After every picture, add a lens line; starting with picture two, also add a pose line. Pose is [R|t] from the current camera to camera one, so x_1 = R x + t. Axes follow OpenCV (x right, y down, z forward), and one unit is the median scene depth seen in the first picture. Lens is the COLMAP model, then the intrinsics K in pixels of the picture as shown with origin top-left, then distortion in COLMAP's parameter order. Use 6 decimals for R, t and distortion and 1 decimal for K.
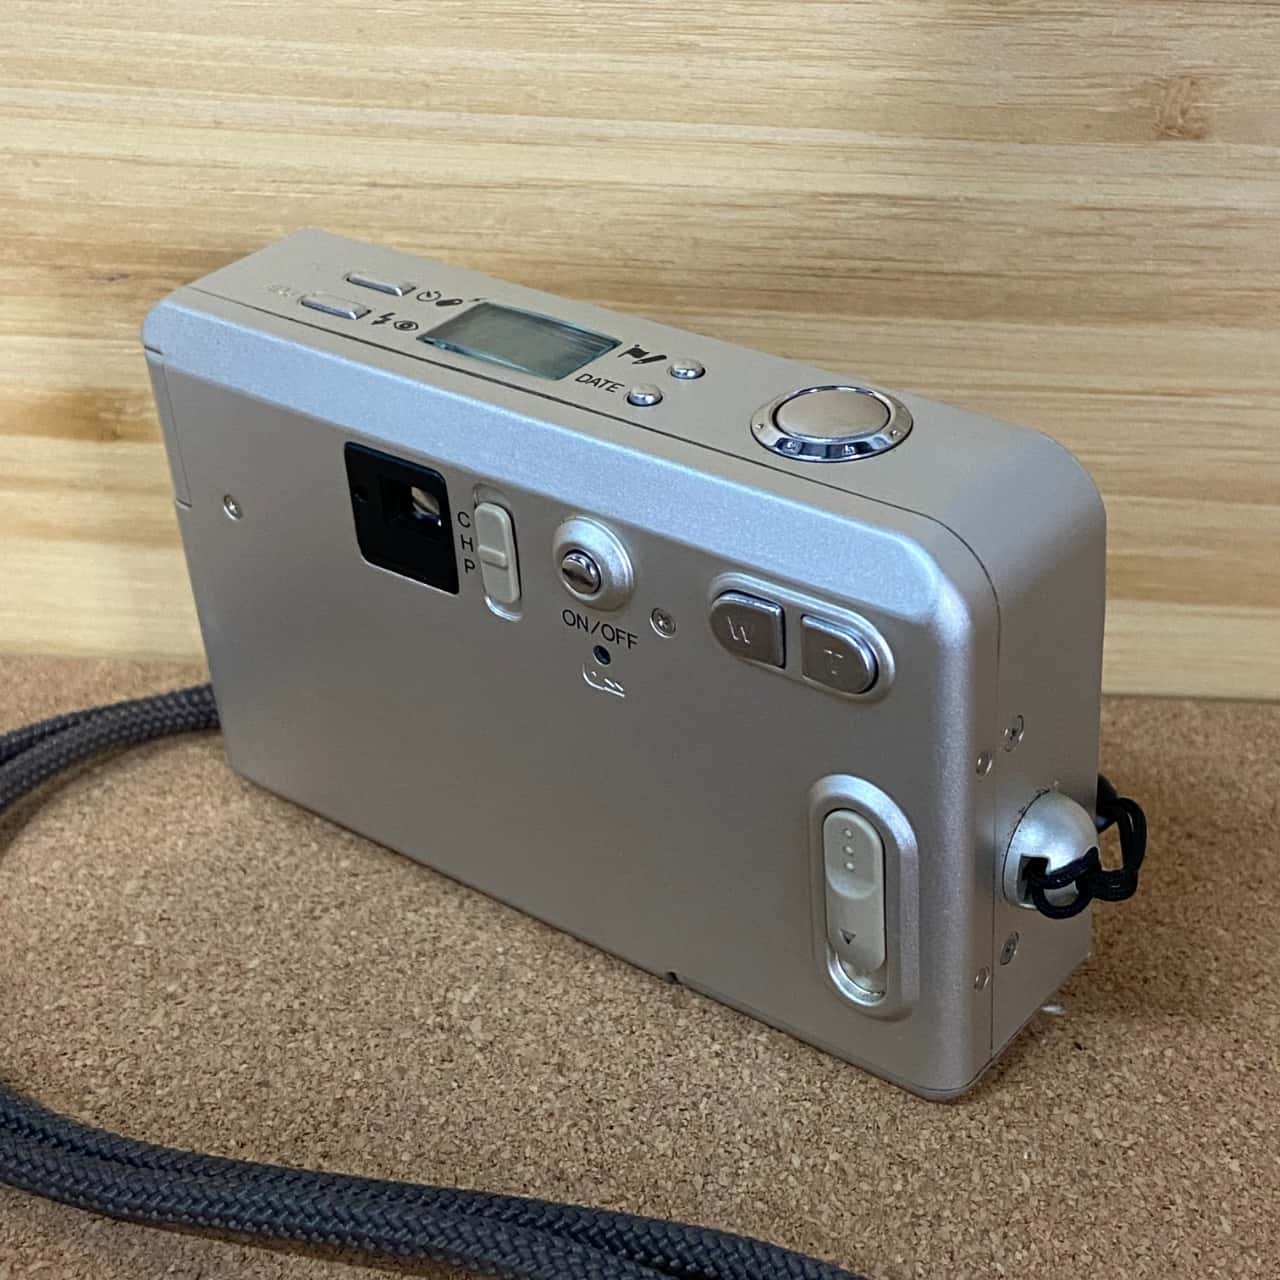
lens RADIAL K [[2231.2, 0, 640.0], [0, 2231.2, 640.0], [0, 0, 1]] dist [0.114497, -0.143429]
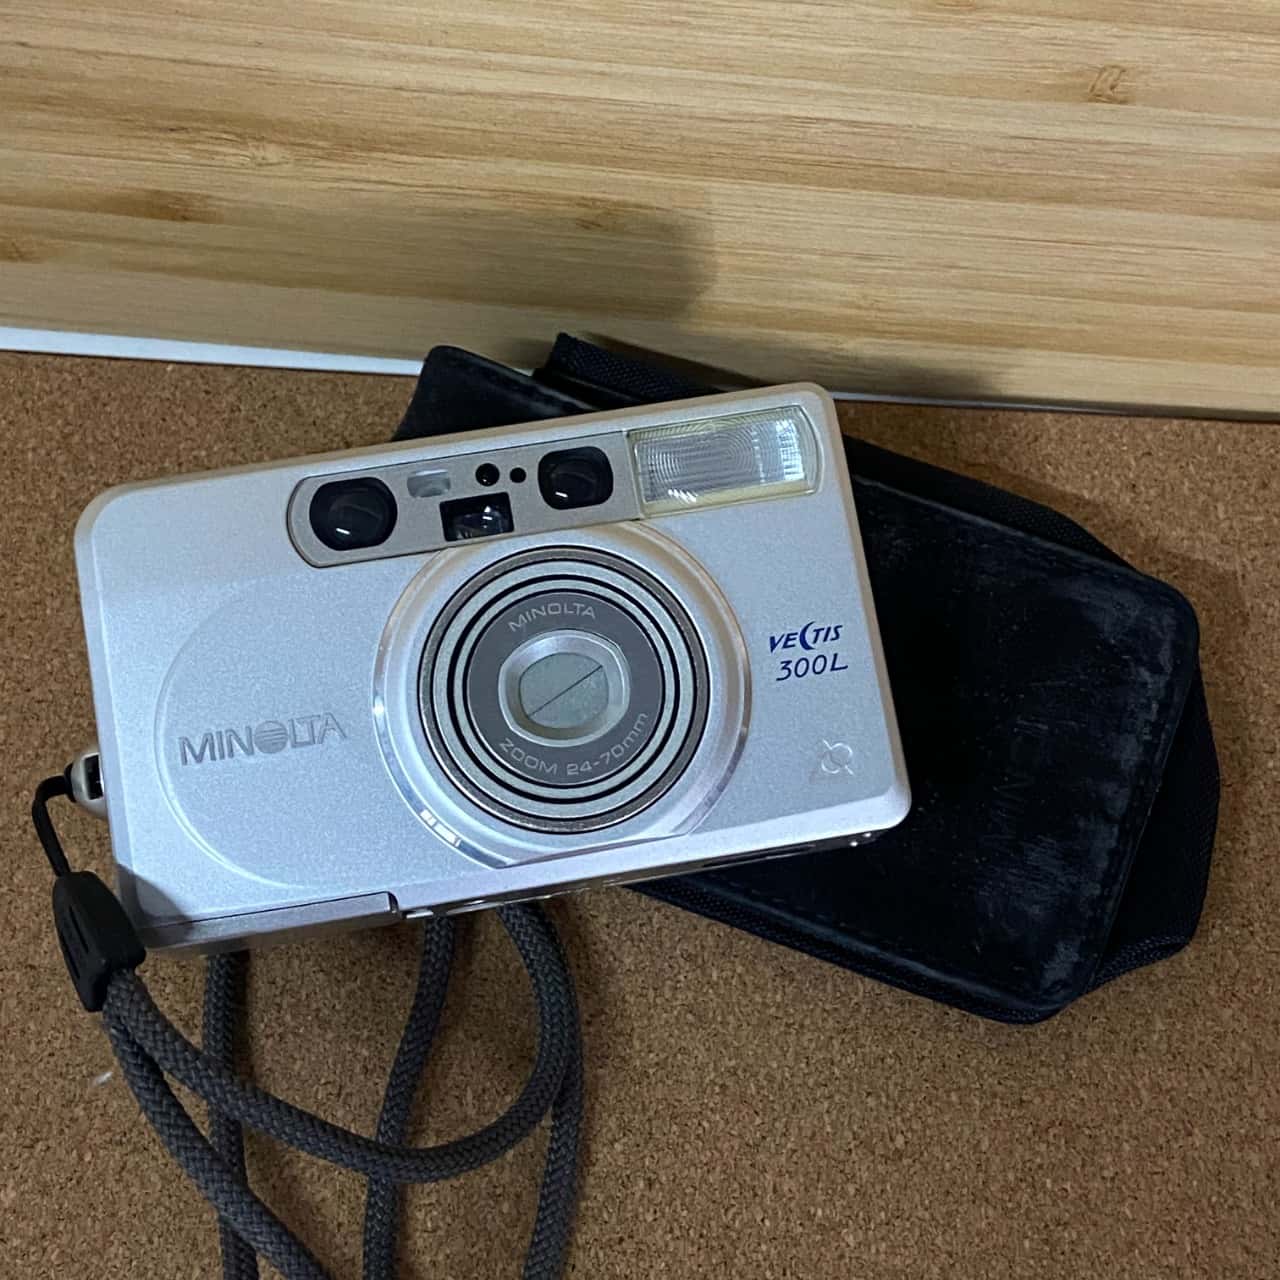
lens RADIAL K [[2231.2, 0, 640.0], [0, 2231.2, 640.0], [0, 0, 1]] dist [0.114497, -0.143429]
pose [[0.998050, 0.023927, 0.057644, -0.076614], [-0.052837, 0.815524, 0.576306, -0.848789], [-0.033221, -0.578229, 0.815198, -0.118214]]
